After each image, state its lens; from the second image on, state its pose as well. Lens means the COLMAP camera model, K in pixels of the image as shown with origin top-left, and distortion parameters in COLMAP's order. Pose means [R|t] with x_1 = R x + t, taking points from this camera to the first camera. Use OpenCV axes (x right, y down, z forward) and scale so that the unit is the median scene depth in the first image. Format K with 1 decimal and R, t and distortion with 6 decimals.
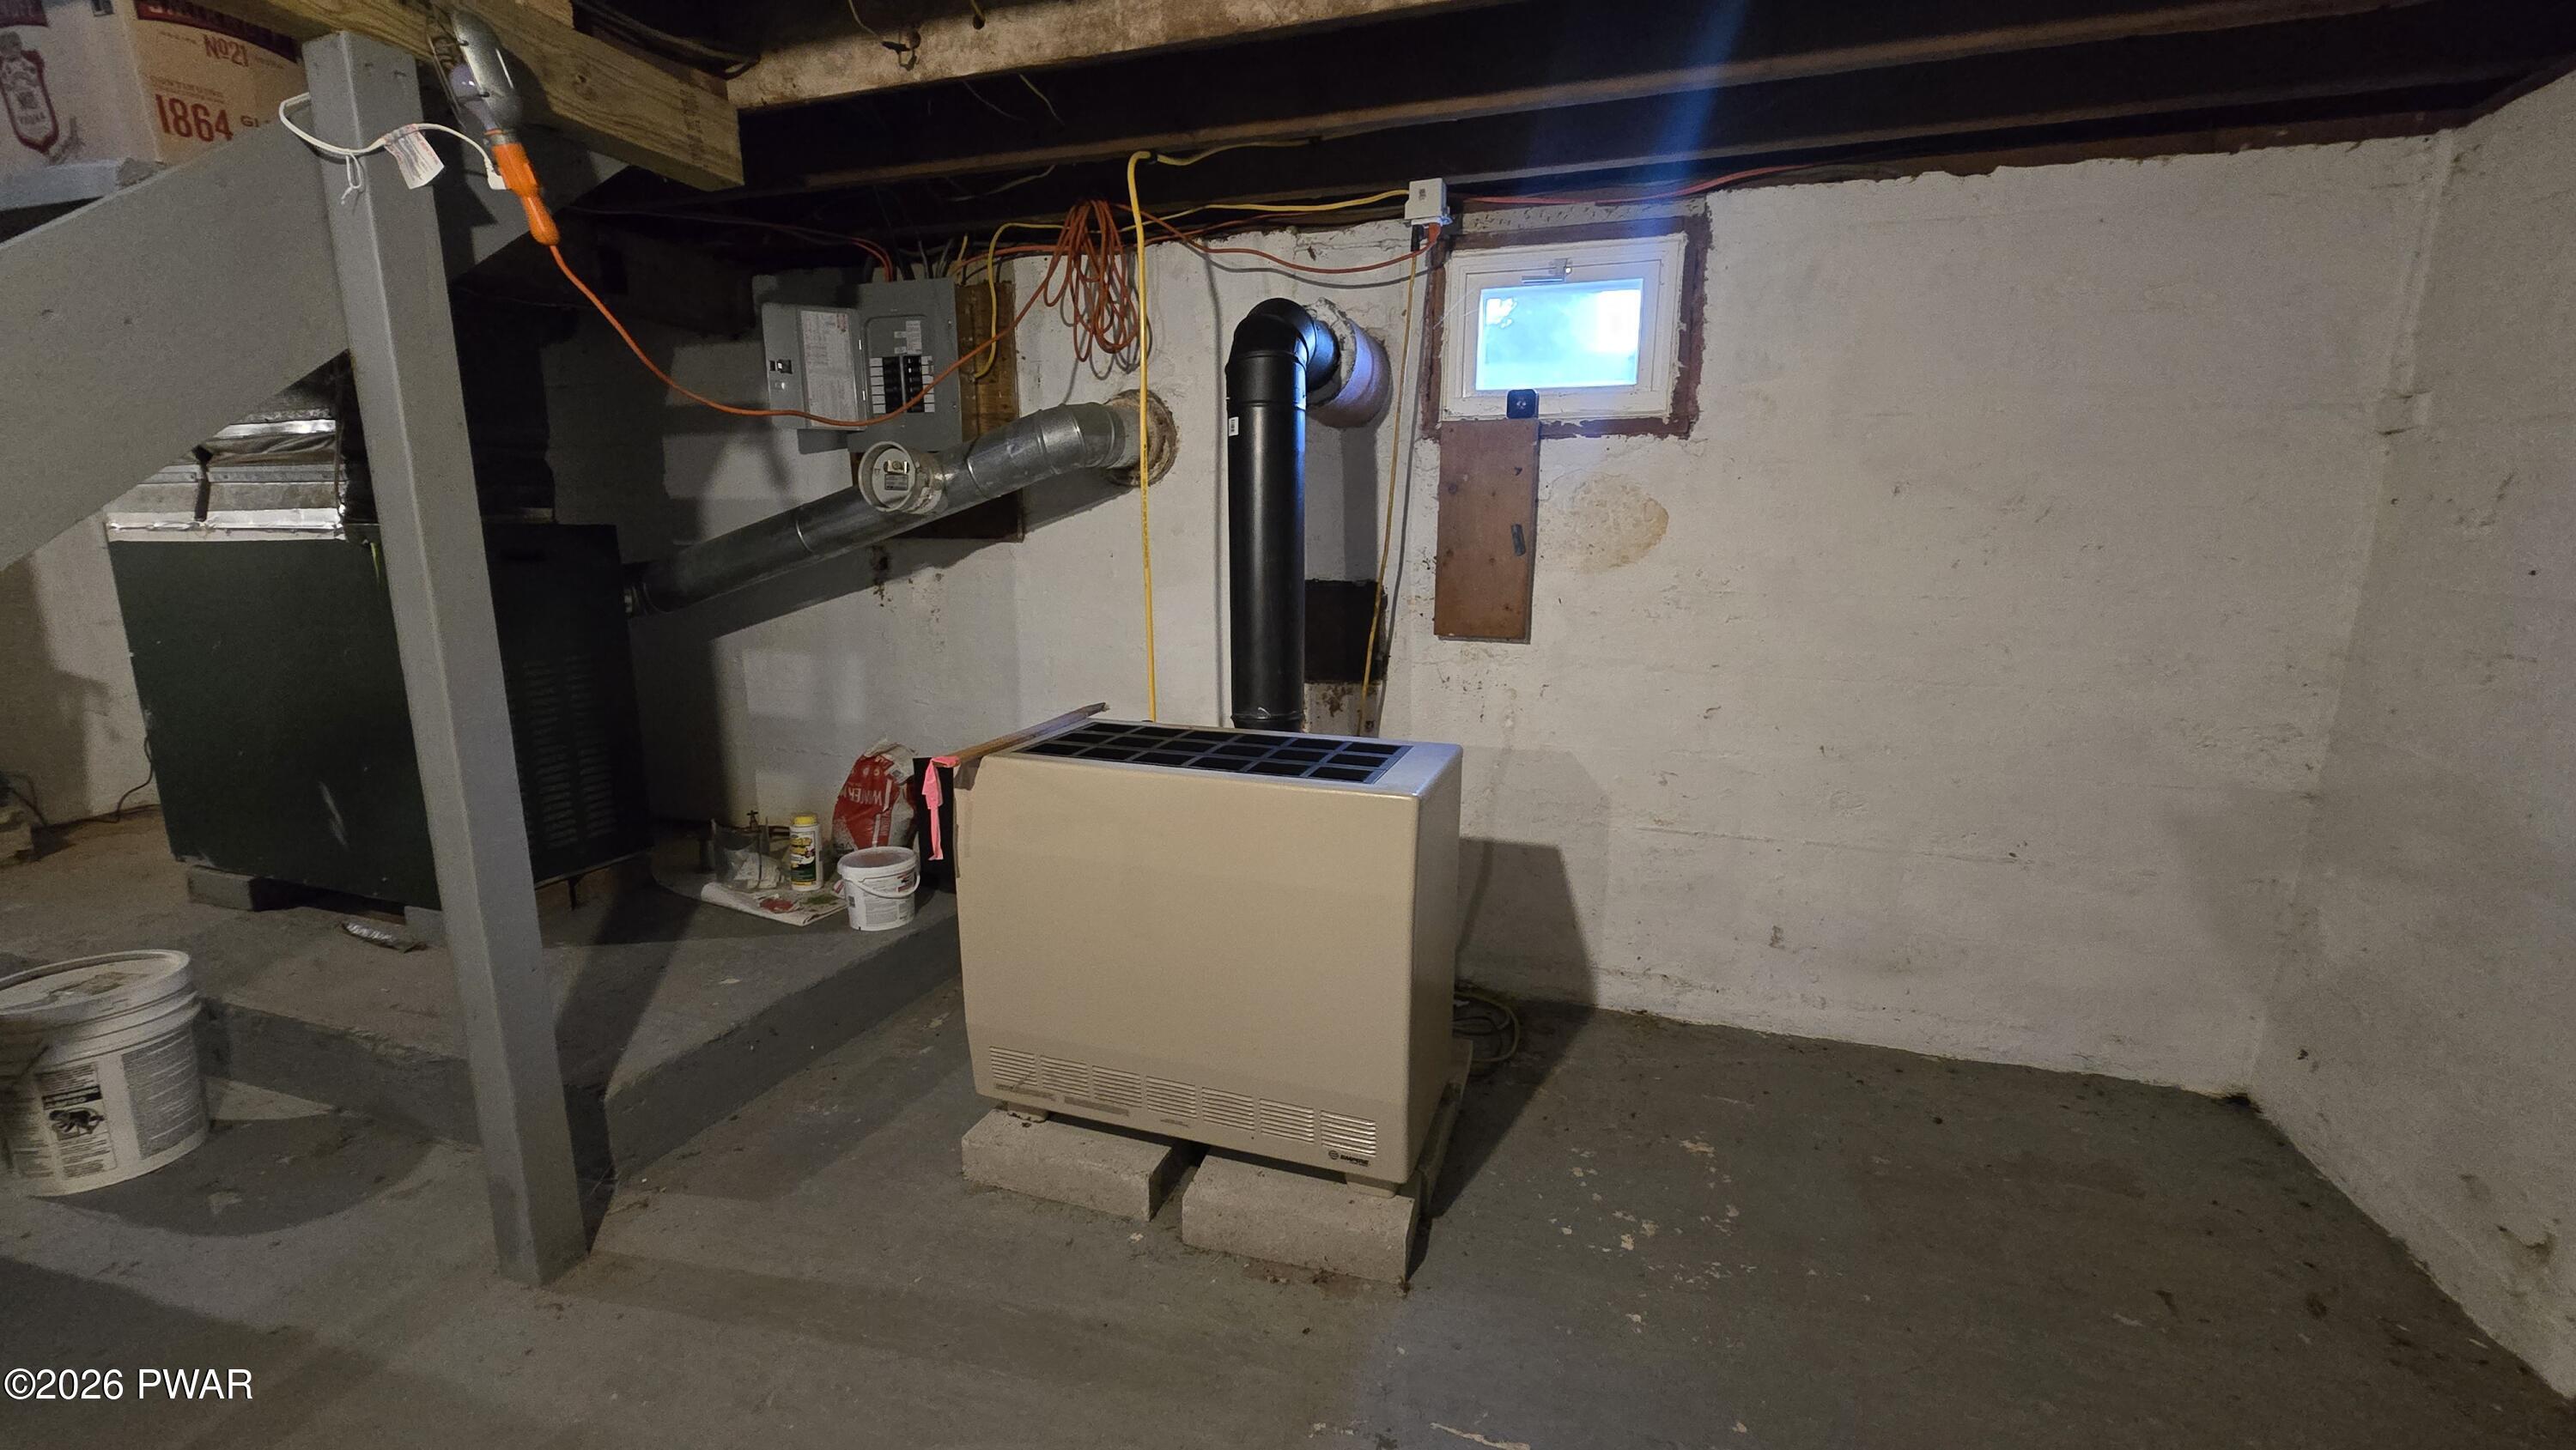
lens RADIAL K [[1046.9, 0, 1284.2], [0, 1046.9, 712.4], [0, 0, 1]] dist [-0.007220, 0.001039]
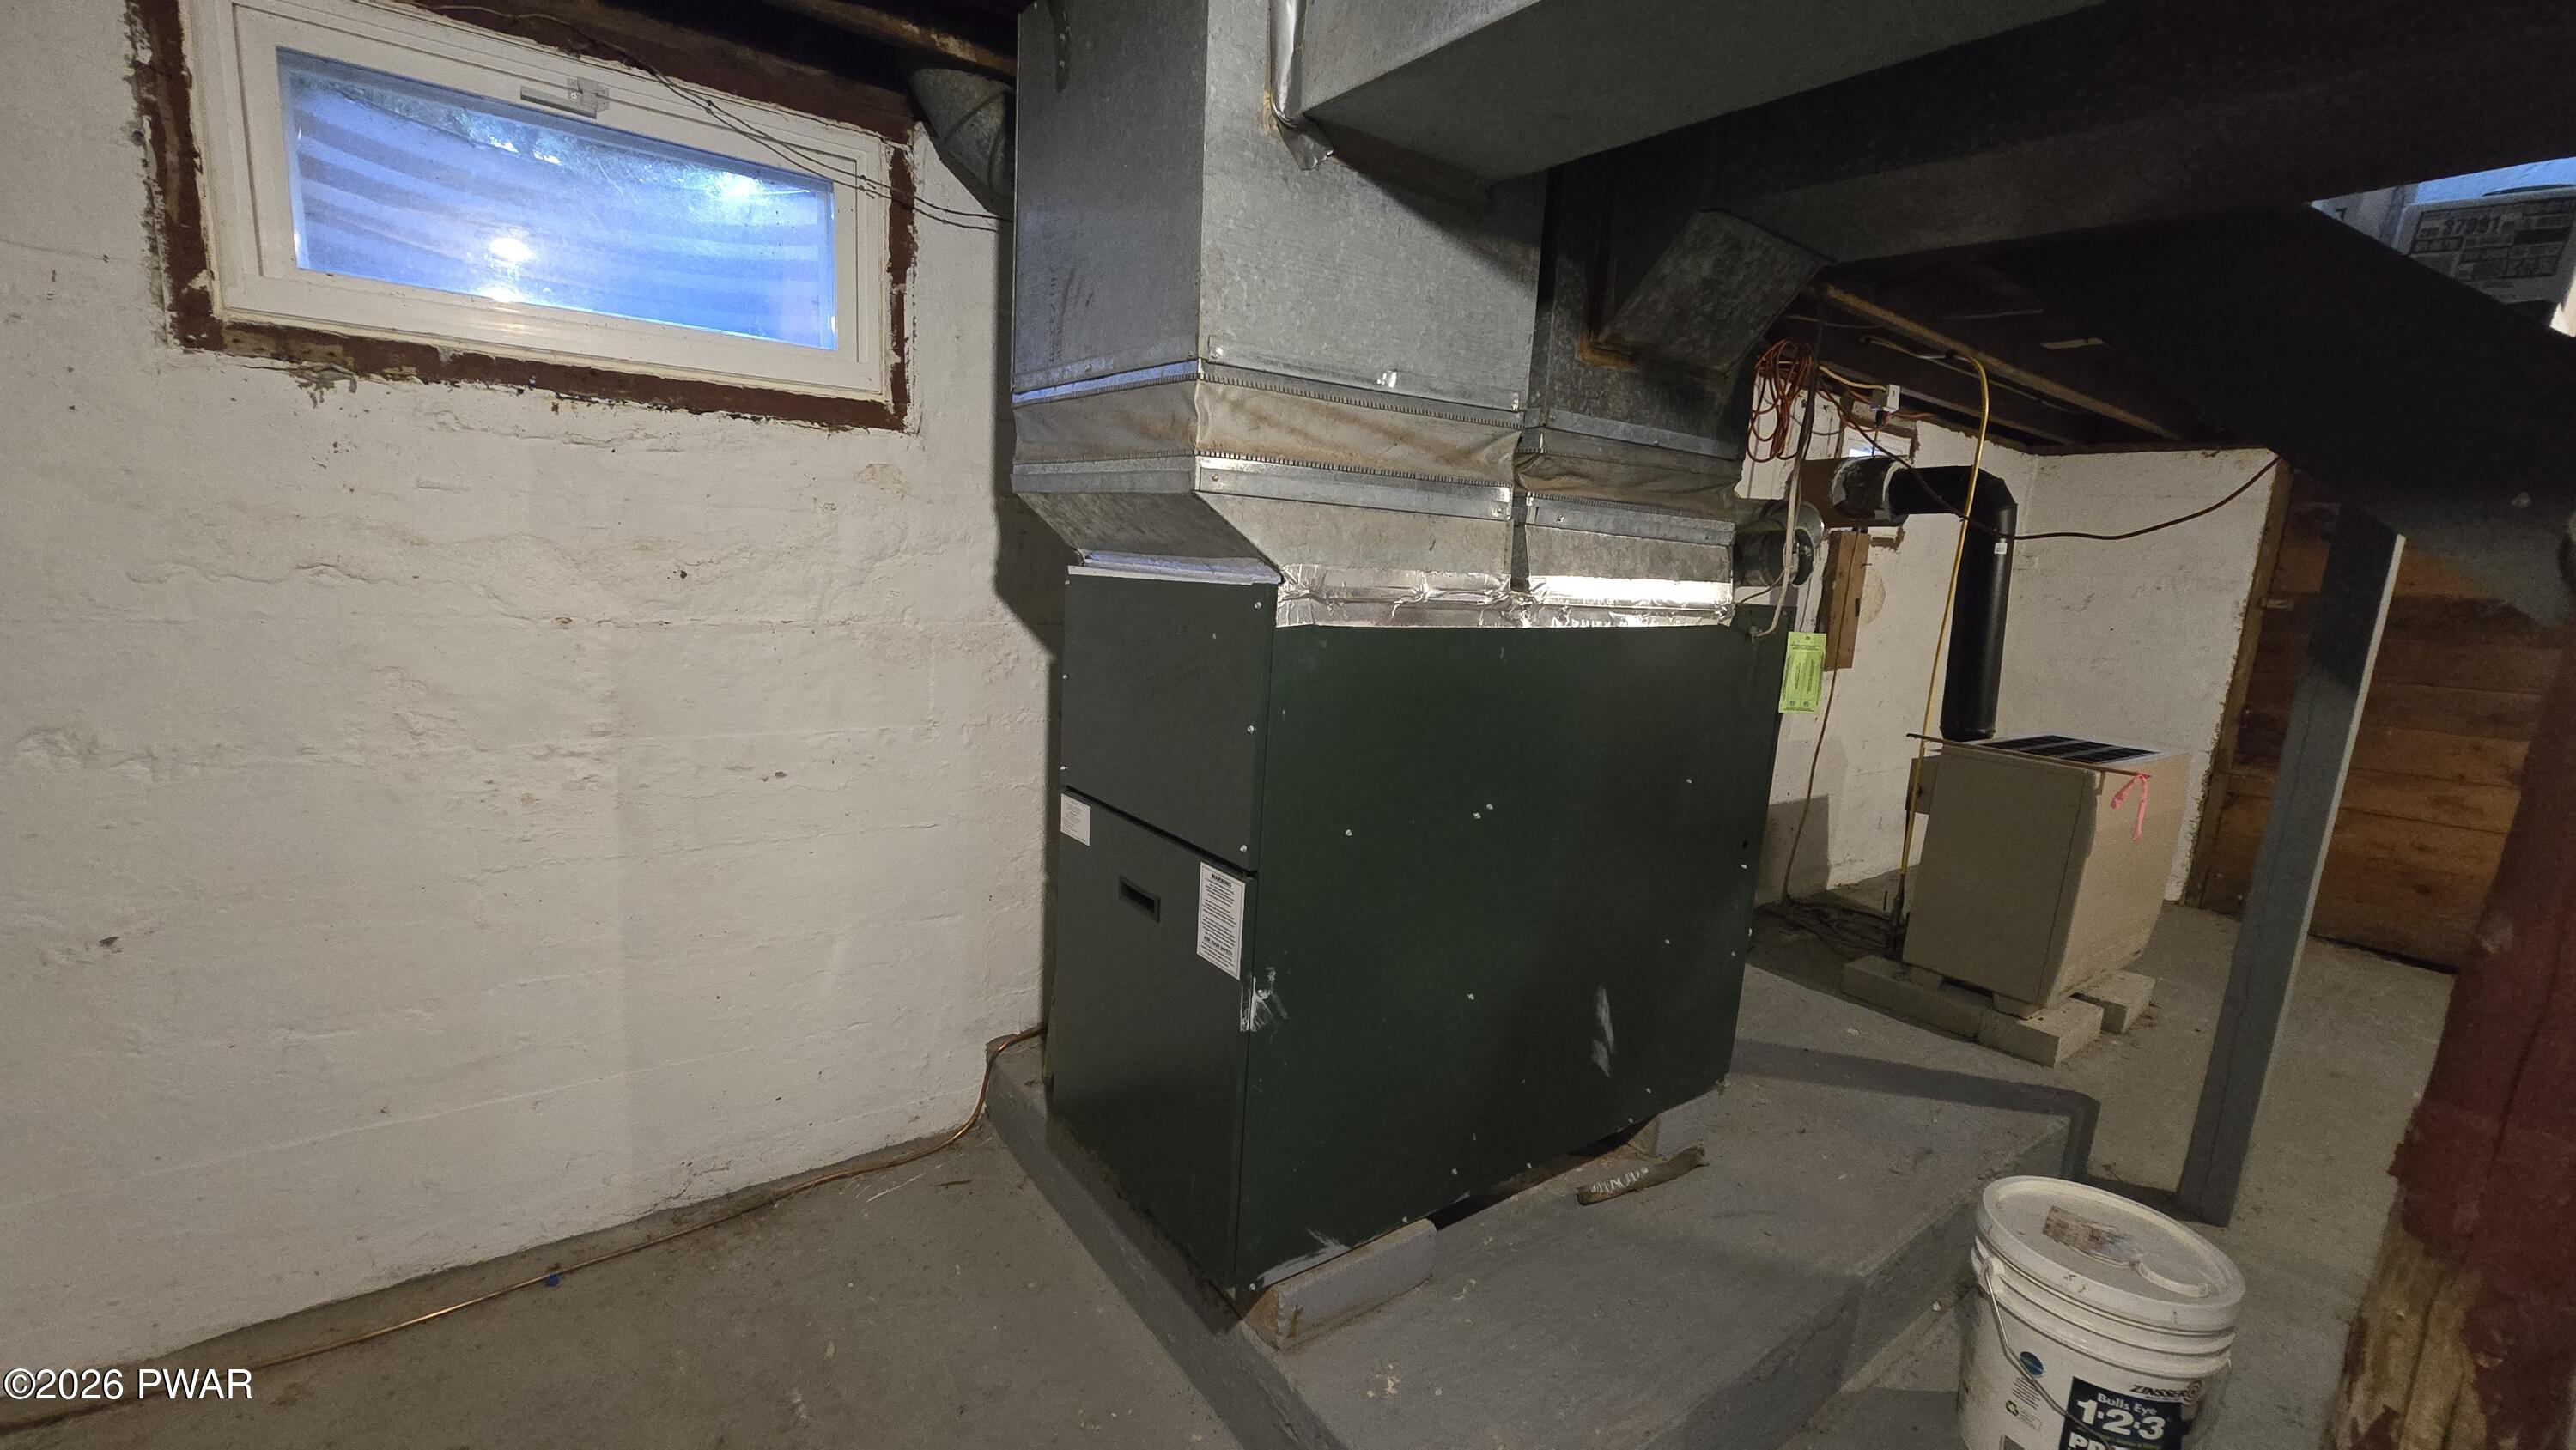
lens RADIAL K [[1046.9, 0, 1285.9], [0, 1046.9, 736.6], [0, 0, 1]] dist [-0.007220, 0.001039]
pose [[0.555748, -0.108944, 0.824182, -1.589979], [0.105868, 0.992579, 0.059817, -0.154447], [-0.824582, 0.054011, 0.563158, 0.794671]]
